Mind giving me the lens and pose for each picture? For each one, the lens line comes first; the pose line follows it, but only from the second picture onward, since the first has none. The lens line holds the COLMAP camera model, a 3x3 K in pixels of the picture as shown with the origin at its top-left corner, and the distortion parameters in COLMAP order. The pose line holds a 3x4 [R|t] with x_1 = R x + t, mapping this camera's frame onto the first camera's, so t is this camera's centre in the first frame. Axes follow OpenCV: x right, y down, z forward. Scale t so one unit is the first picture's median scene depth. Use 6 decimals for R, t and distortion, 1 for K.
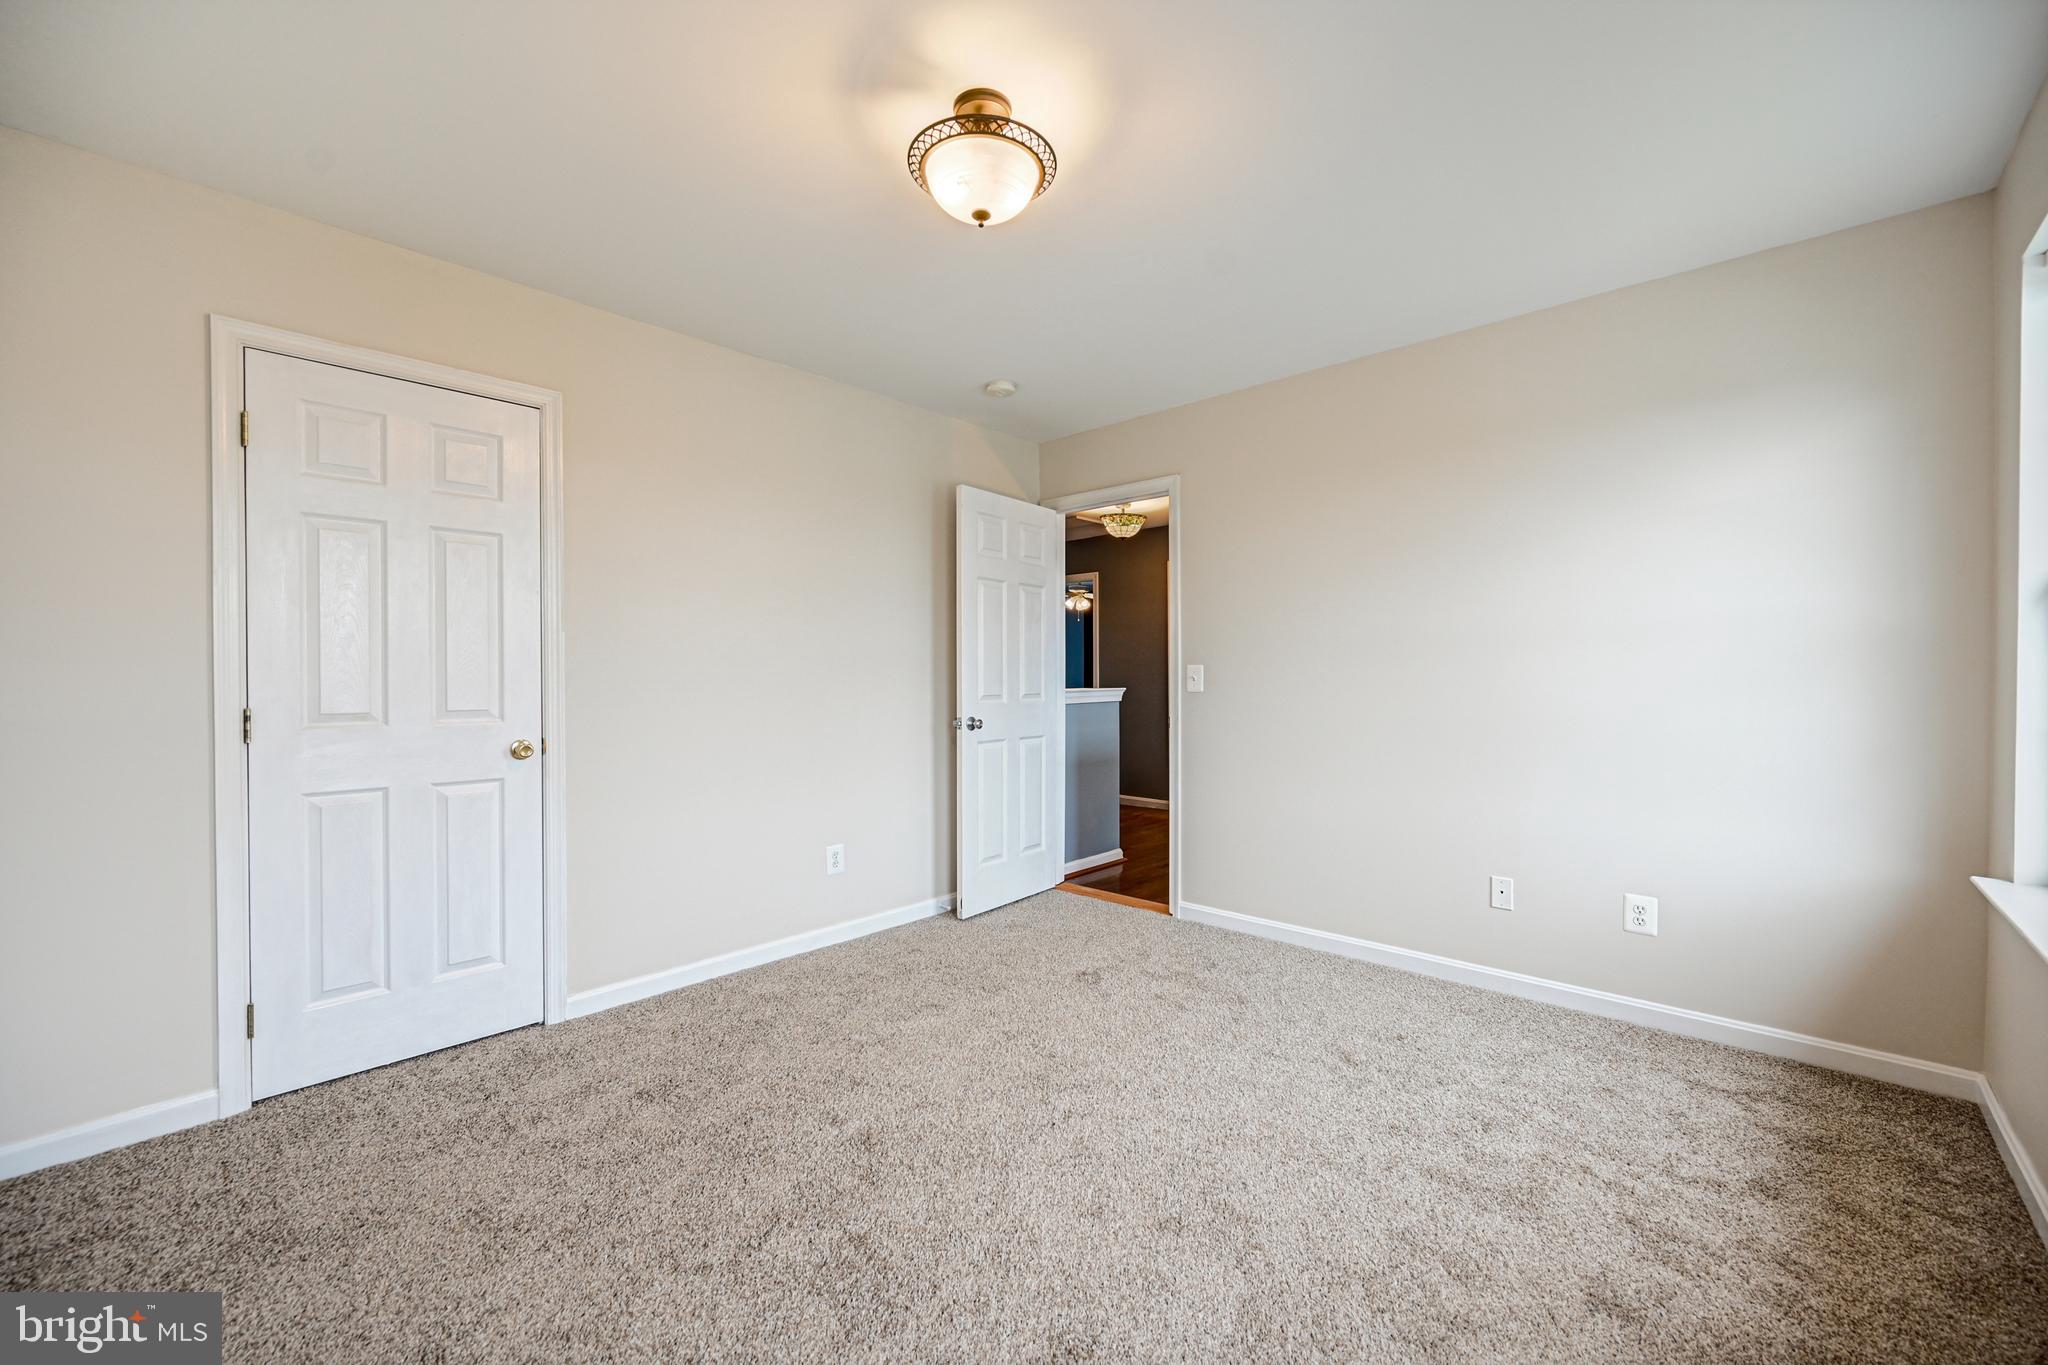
lens RADIAL K [[827.0, 0, 1027.9], [0, 827.0, 679.4], [0, 0, 1]] dist [-0.003103, 0.000248]
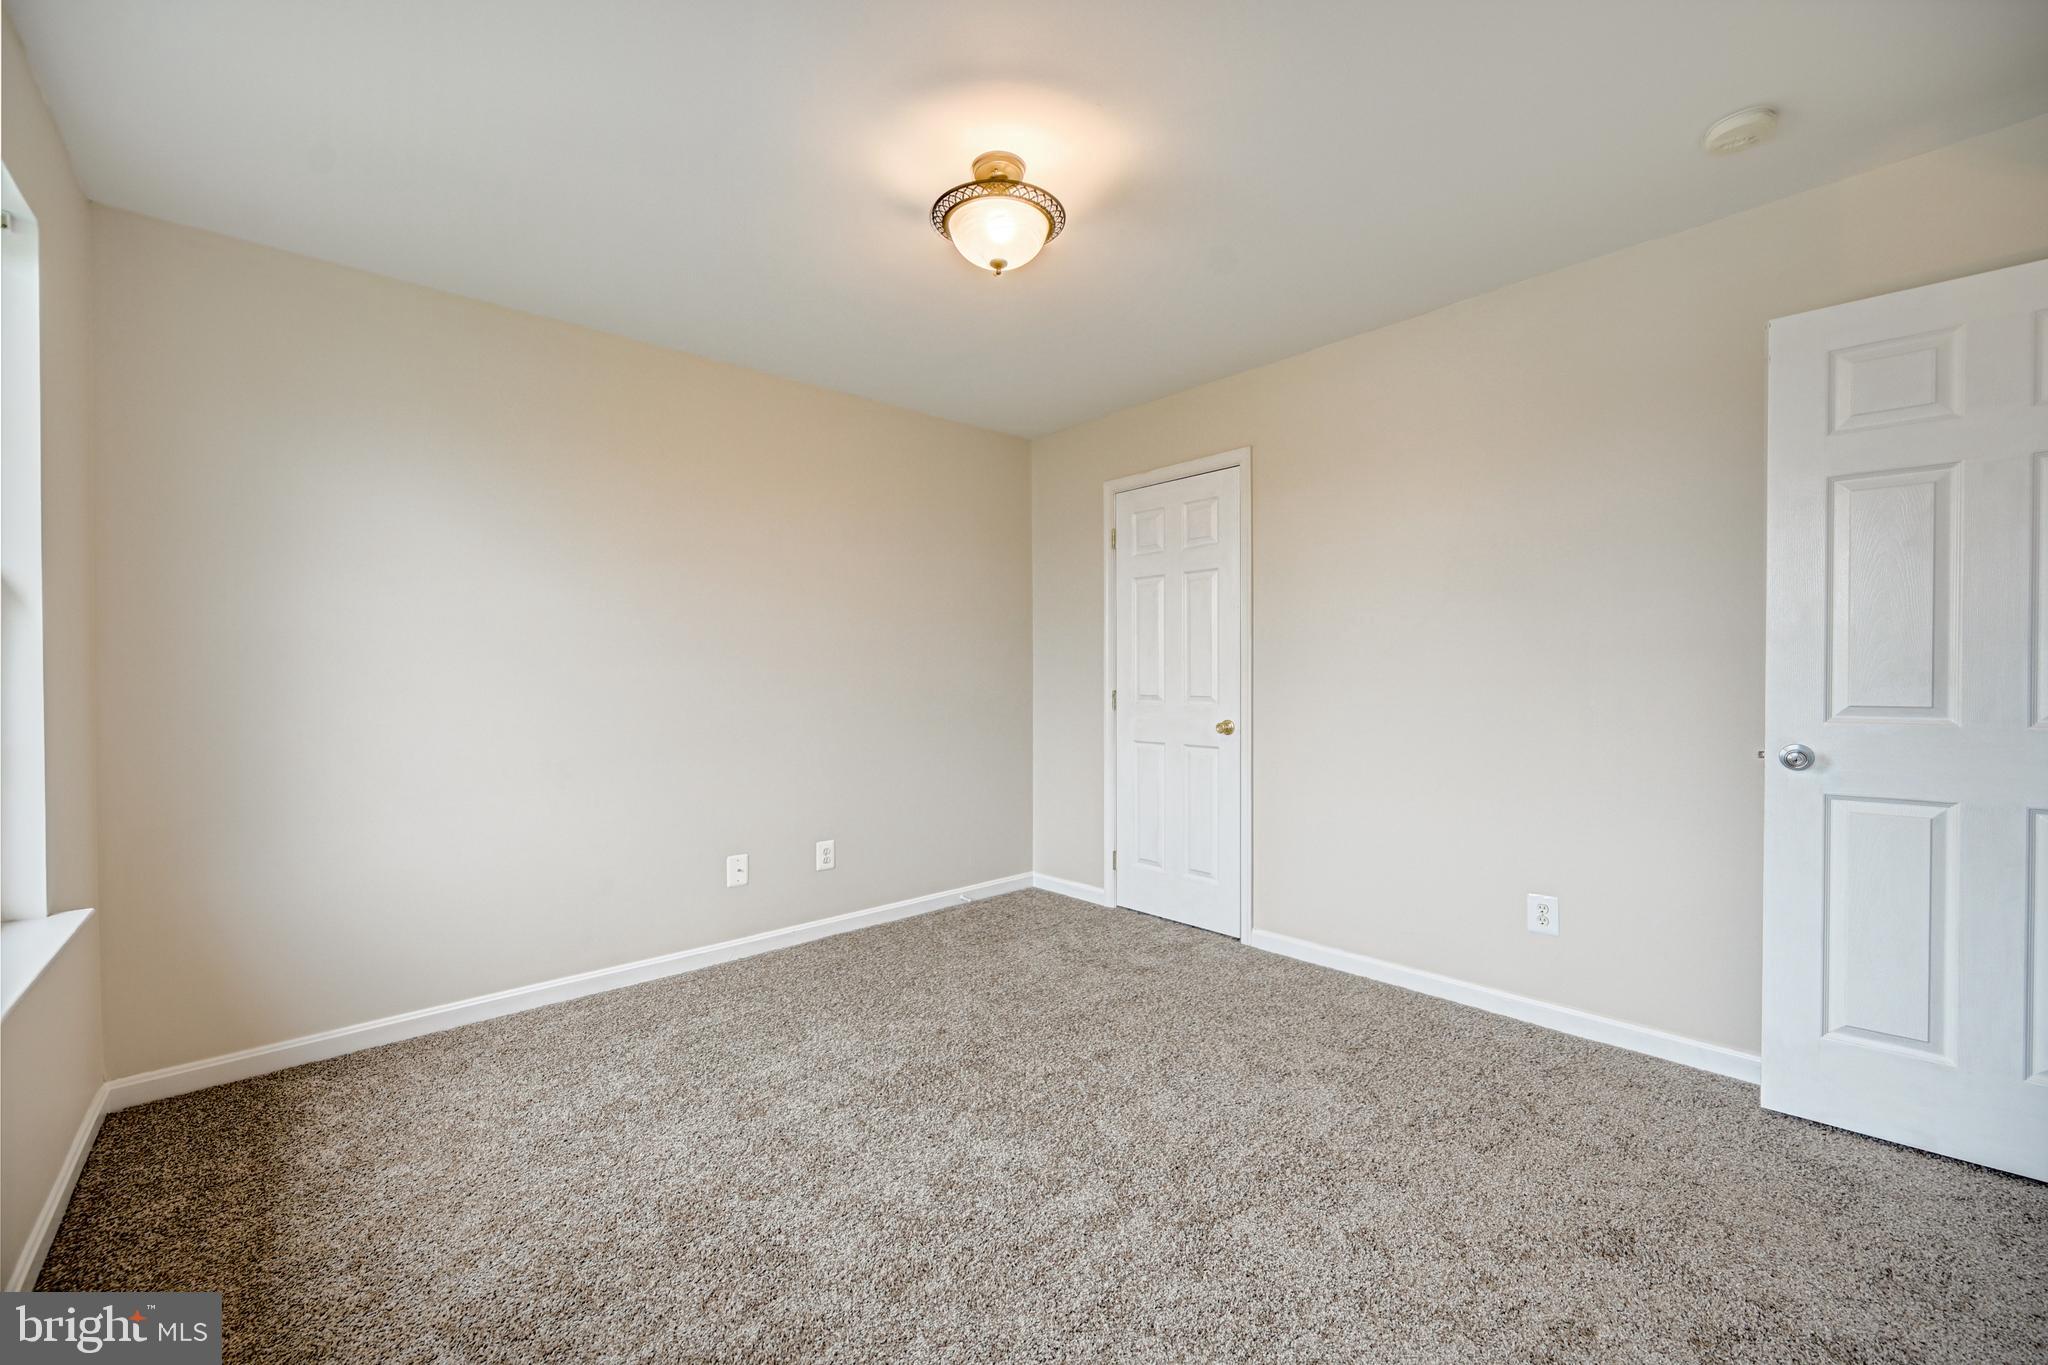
lens RADIAL K [[827.0, 0, 1032.0], [0, 827.0, 688.4], [0, 0, 1]] dist [-0.003103, 0.000248]
pose [[-0.092778, 0.017030, -0.995541, 0.736408], [0.000558, 0.999854, 0.017052, -0.001522], [0.995687, 0.001026, -0.092774, 0.804577]]
